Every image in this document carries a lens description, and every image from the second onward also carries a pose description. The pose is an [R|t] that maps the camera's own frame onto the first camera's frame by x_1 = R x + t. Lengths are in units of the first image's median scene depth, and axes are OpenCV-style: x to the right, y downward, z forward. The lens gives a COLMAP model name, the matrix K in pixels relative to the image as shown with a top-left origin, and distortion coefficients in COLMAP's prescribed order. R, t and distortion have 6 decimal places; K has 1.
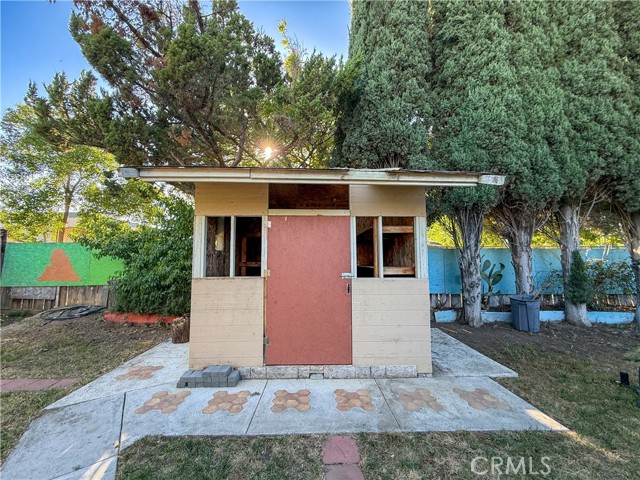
lens RADIAL K [[258.5, 0, 317.6], [0, 258.5, 238.6], [0, 0, 1]] dist [0.001039, 0.000551]
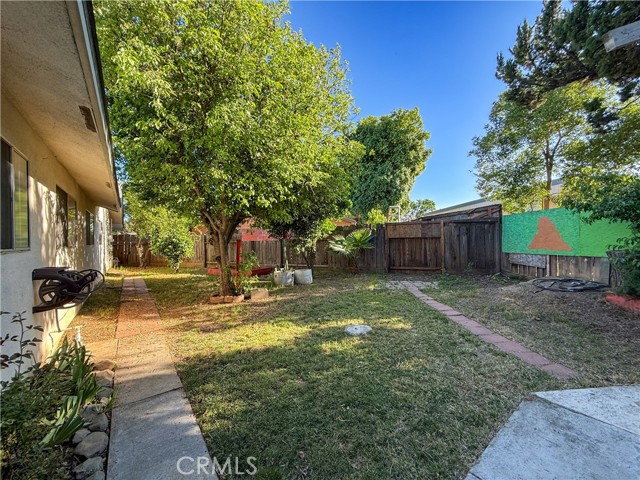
lens RADIAL K [[258.5, 0, 317.6], [0, 258.5, 238.6], [0, 0, 1]] dist [0.001039, 0.000551]
pose [[0.052088, -0.002784, -0.998639, -0.083303], [0.112605, 0.993635, 0.003104, 0.023940], [0.992274, -0.112613, 0.052070, 0.105626]]
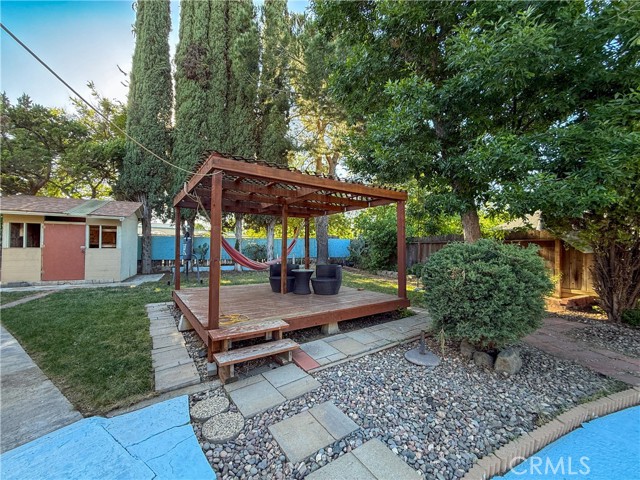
lens RADIAL K [[258.5, 0, 317.6], [0, 258.5, 238.6], [0, 0, 1]] dist [0.001039, 0.000551]
pose [[0.920649, 0.021656, 0.389790, 1.316349], [-0.045647, 0.997583, 0.052389, -0.200037], [-0.387713, -0.066025, 0.919413, -2.424063]]
